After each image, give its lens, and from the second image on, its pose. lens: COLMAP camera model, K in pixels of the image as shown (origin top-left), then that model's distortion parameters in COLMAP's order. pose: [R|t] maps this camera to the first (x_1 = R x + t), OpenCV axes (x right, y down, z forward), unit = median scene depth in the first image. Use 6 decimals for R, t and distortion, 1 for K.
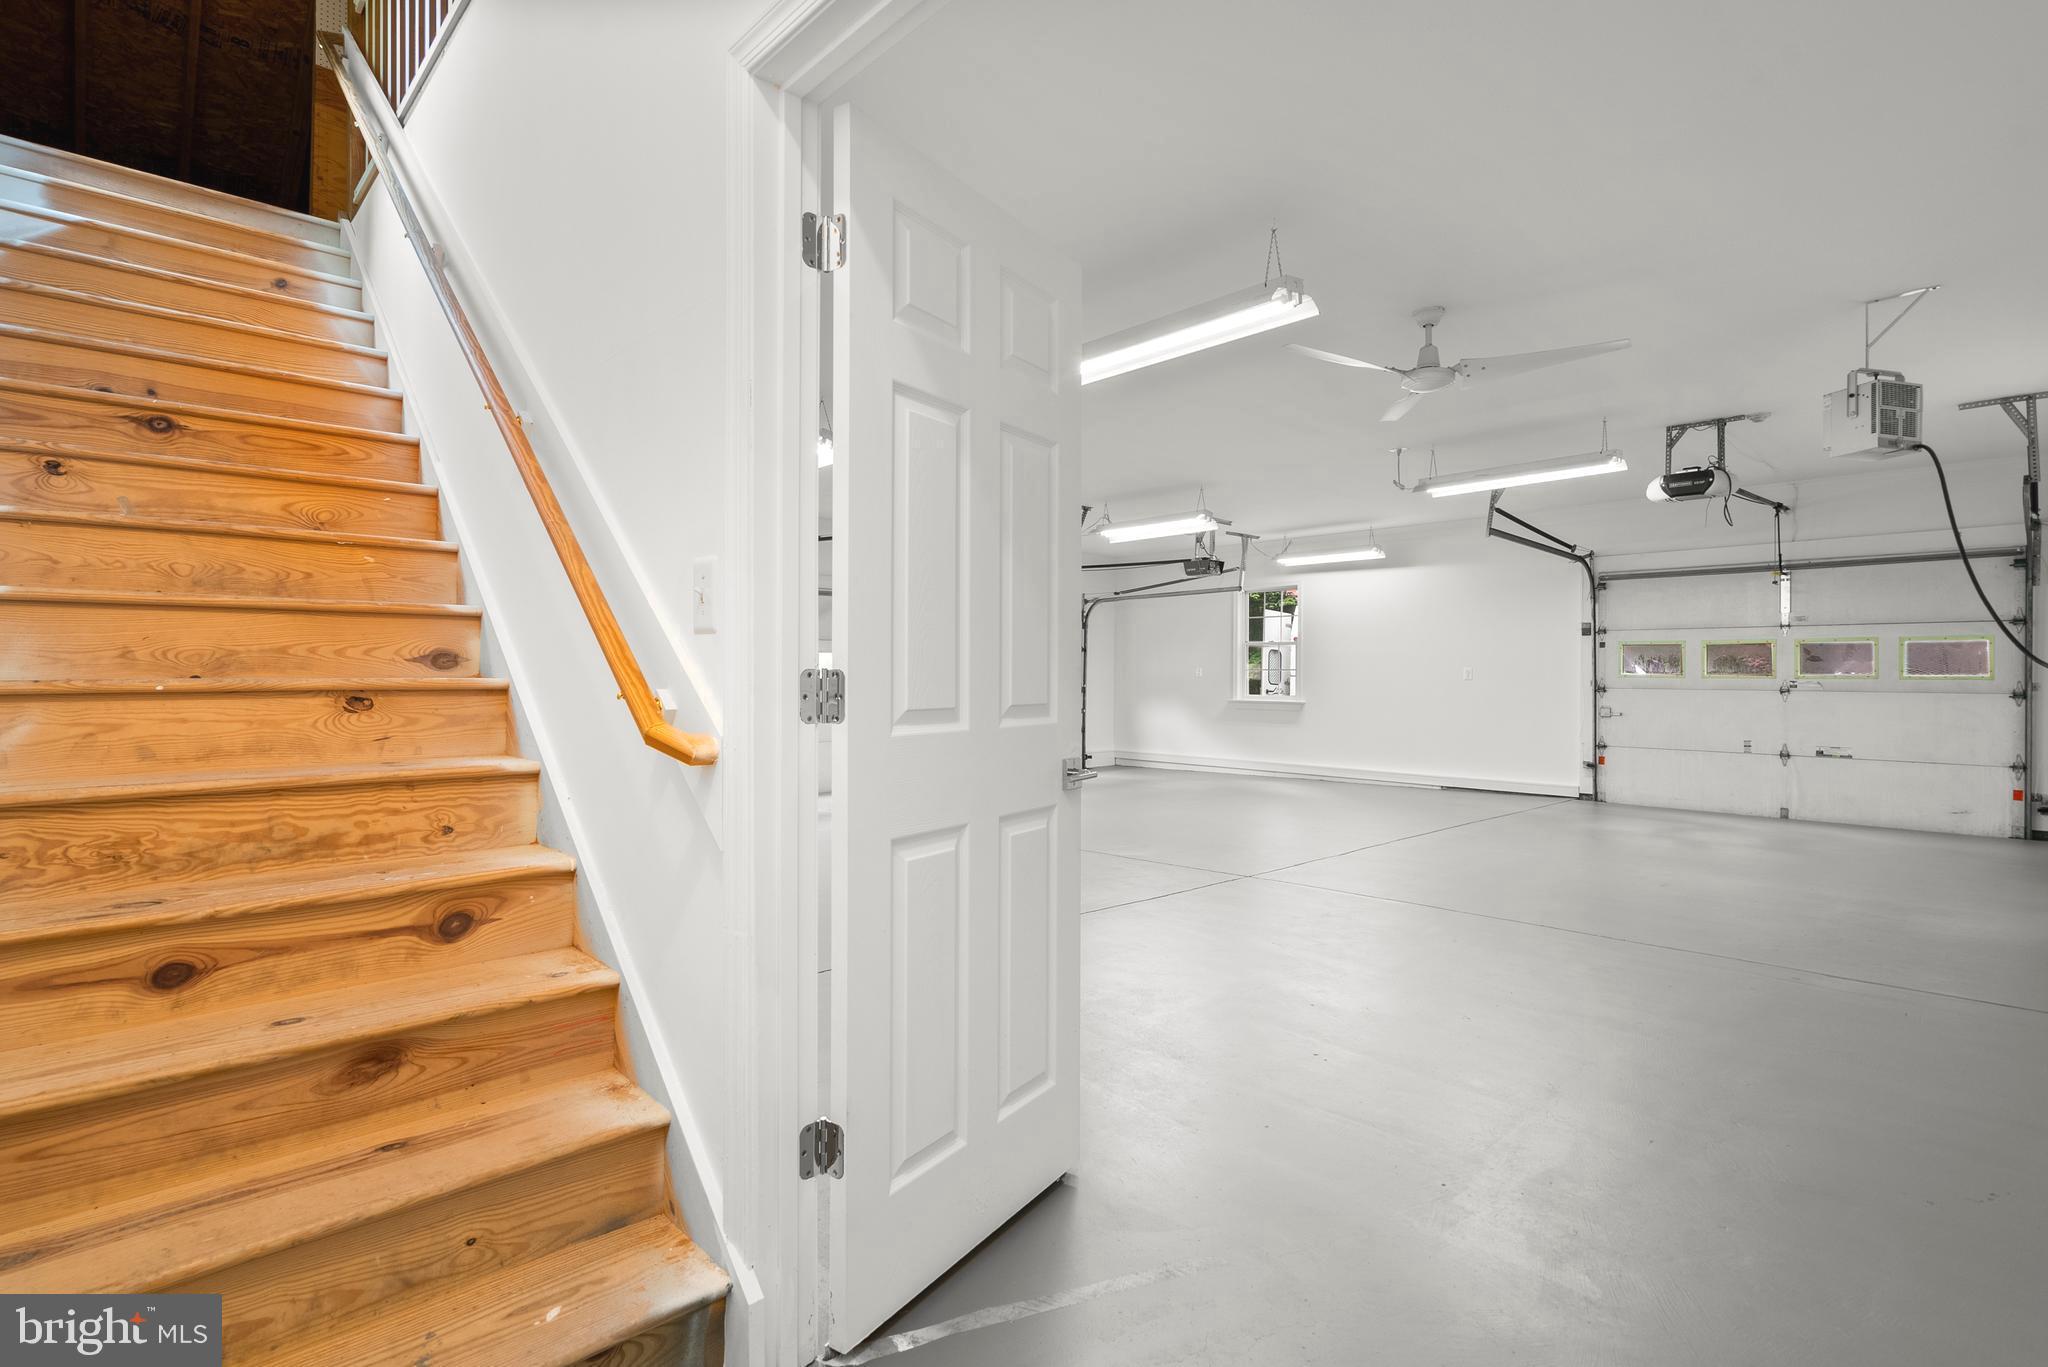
lens RADIAL K [[968.0, 0, 1026.6], [0, 968.0, 666.4], [0, 0, 1]] dist [0.008054, -0.001200]
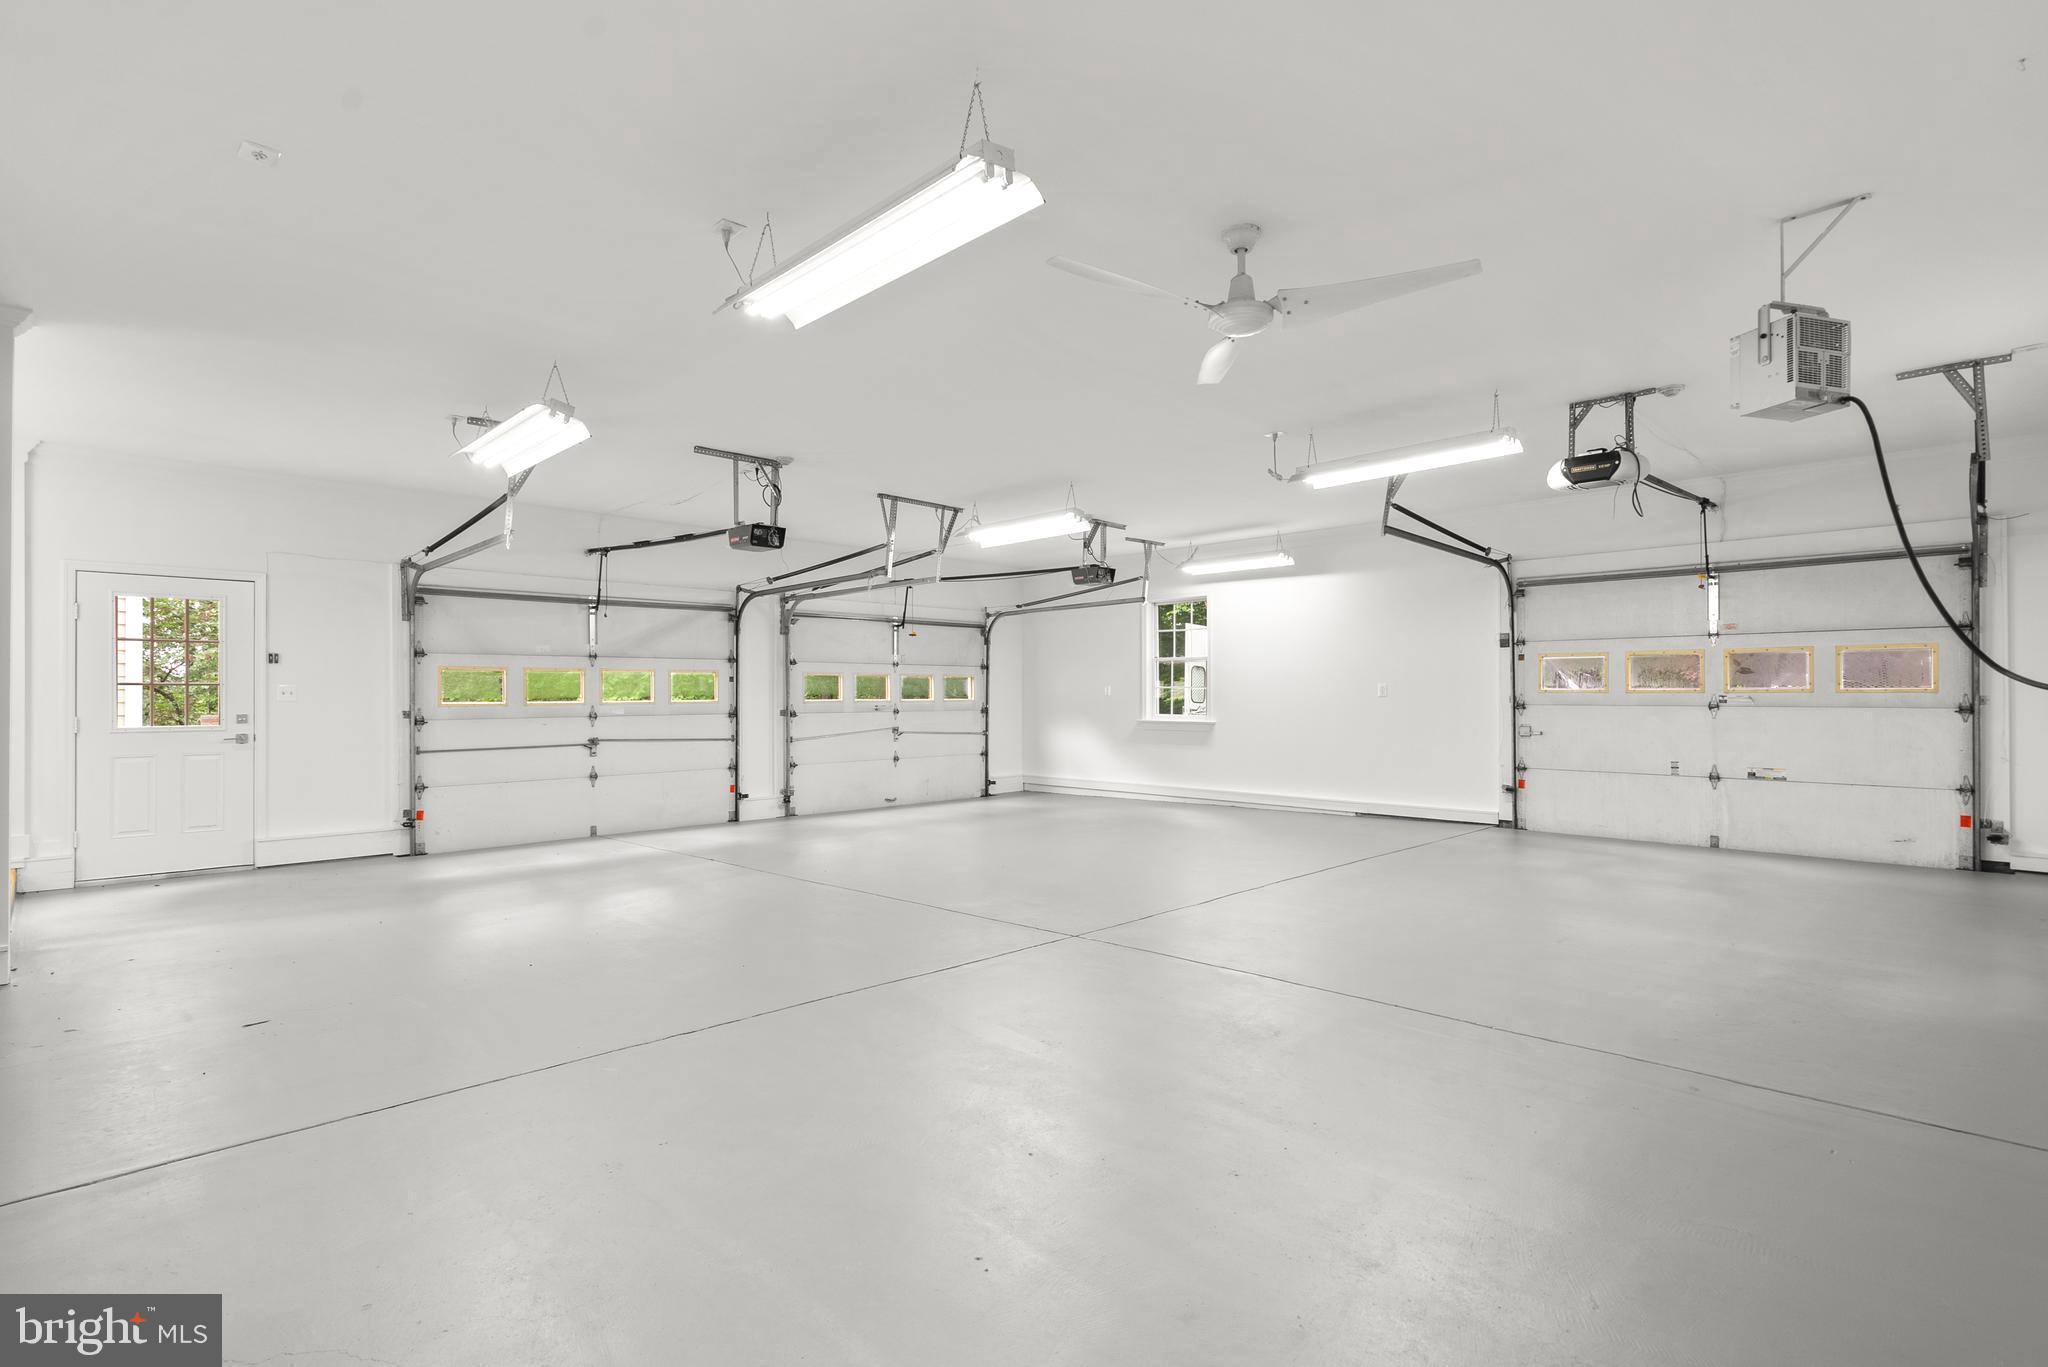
lens RADIAL K [[966.2, 0, 1024.0], [0, 966.2, 683.5], [0, 0, 1]] dist [0.002527, 0.000805]
pose [[0.999597, -0.007924, 0.027248, 0.117064], [0.007968, 0.999967, -0.001512, 0.000047], [-0.027235, 0.001728, 0.999628, 0.120849]]
